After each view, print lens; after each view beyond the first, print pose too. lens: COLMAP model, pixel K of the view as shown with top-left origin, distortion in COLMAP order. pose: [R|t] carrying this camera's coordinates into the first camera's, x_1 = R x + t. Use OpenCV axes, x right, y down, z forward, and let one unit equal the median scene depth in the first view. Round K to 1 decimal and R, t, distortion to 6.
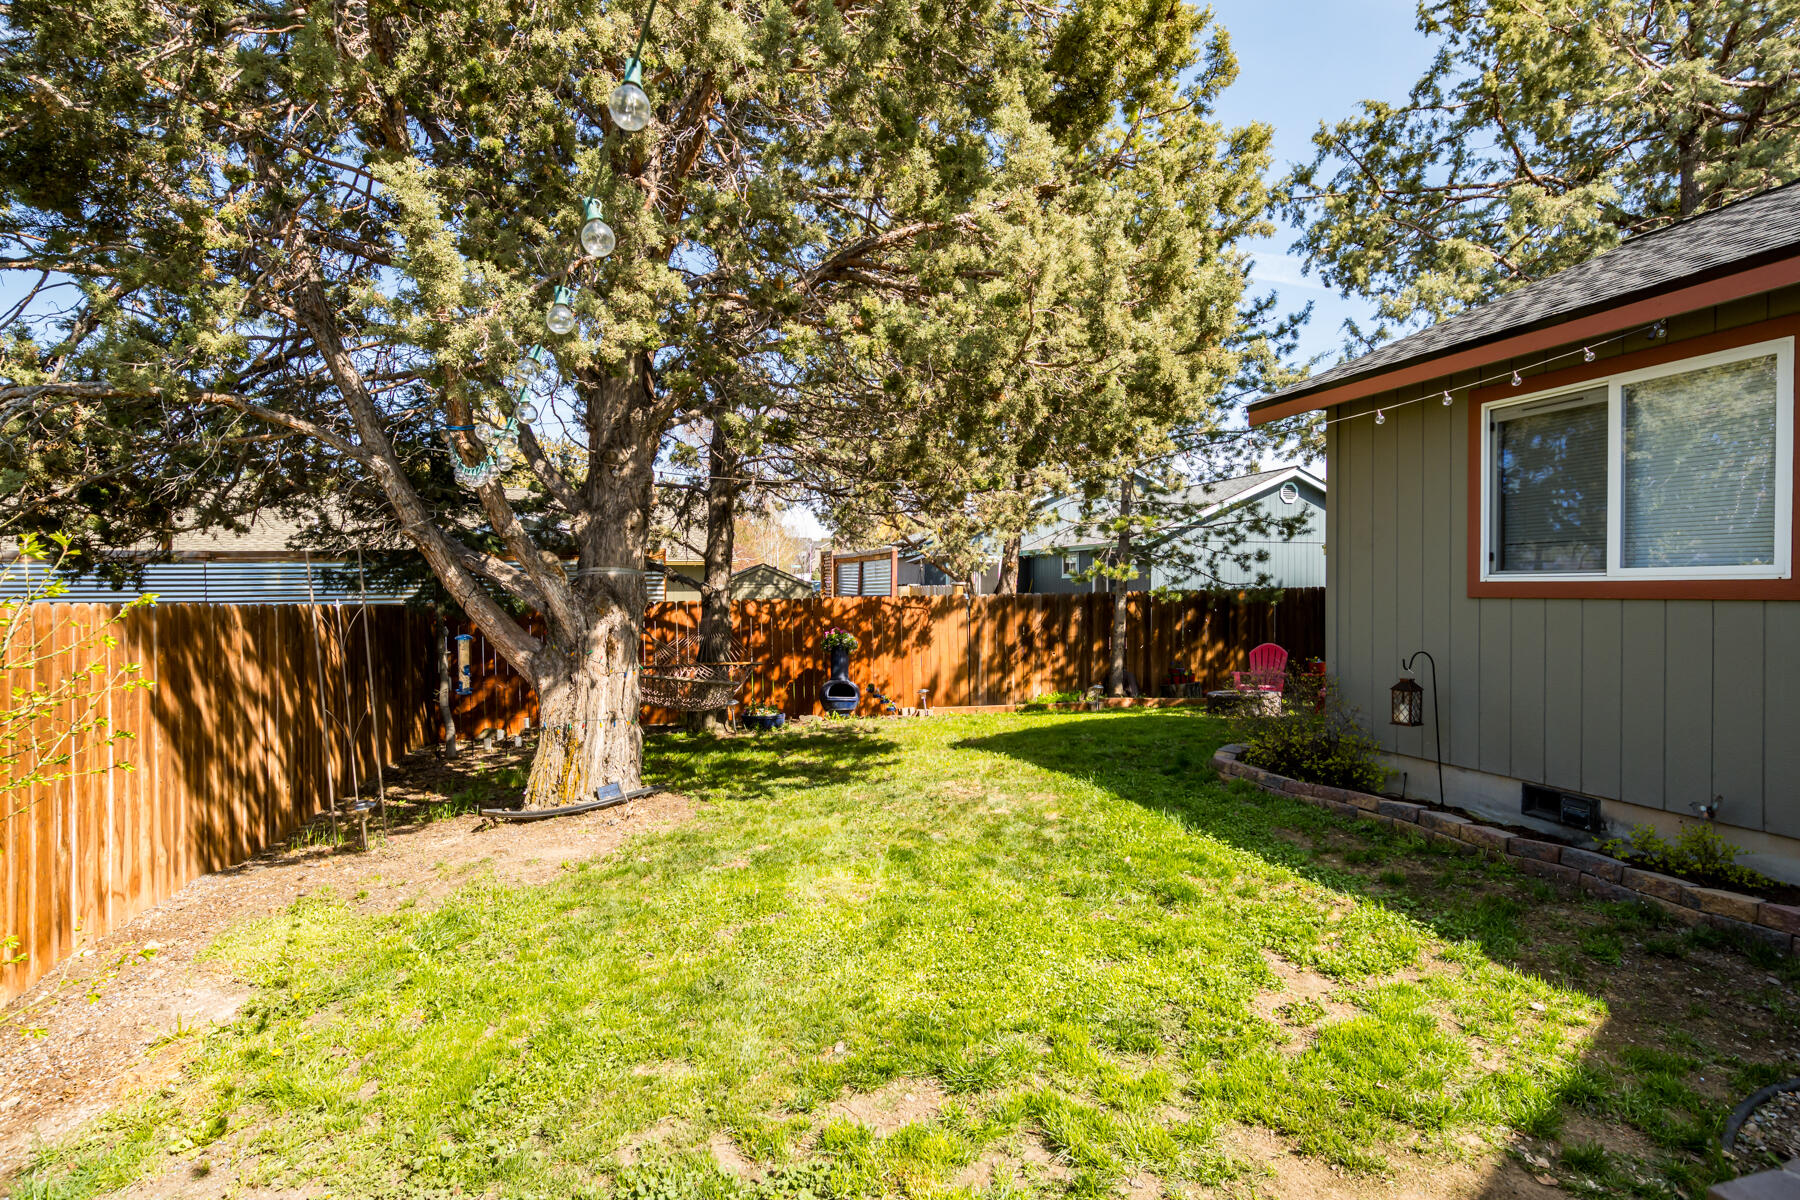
lens RADIAL K [[903.0, 0, 899.2], [0, 903.0, 603.5], [0, 0, 1]] dist [-0.020896, 0.009005]
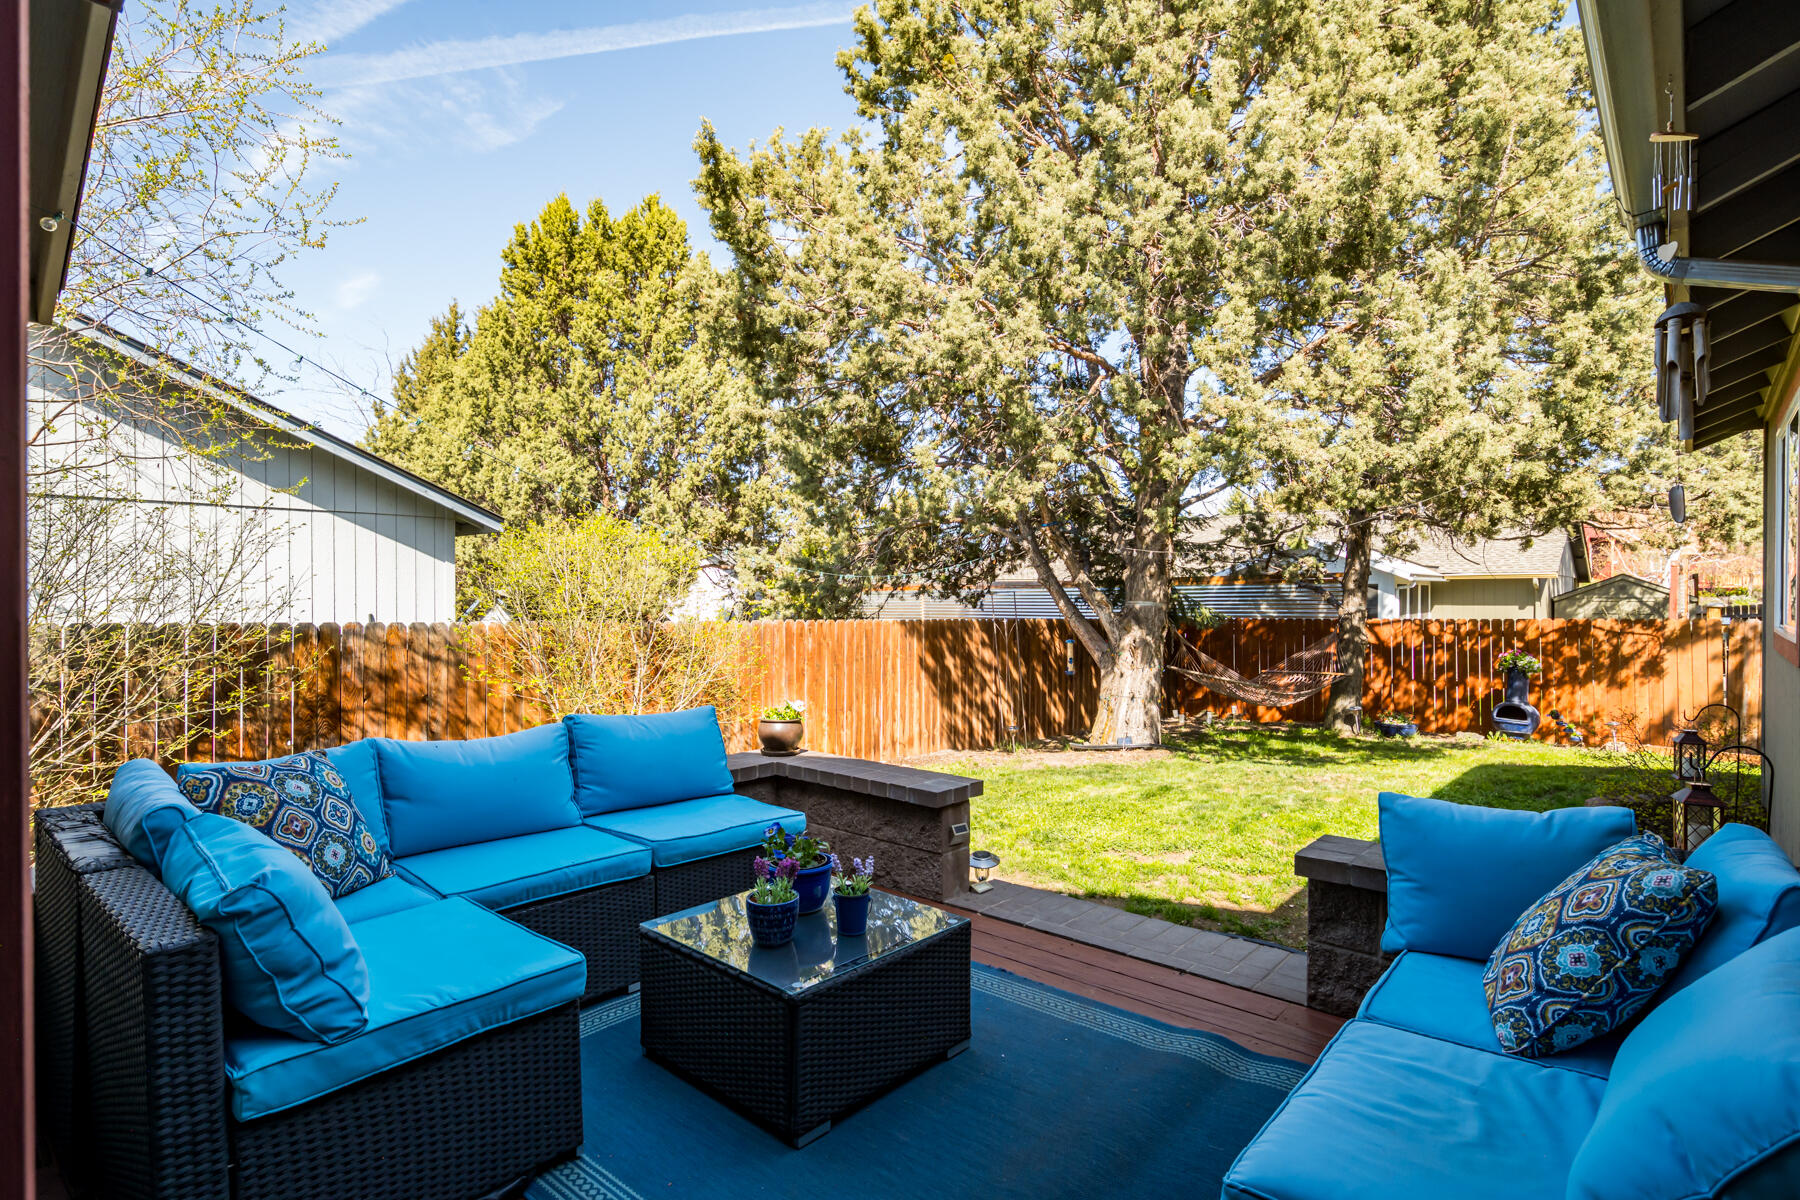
lens RADIAL K [[912.5, 0, 897.9], [0, 912.5, 602.0], [0, 0, 1]] dist [-0.020938, 0.009683]
pose [[0.532115, 0.013434, -0.846565, 0.399722], [-0.017219, 0.999839, 0.005044, -0.019640], [0.846497, 0.011893, 0.532261, -0.099726]]
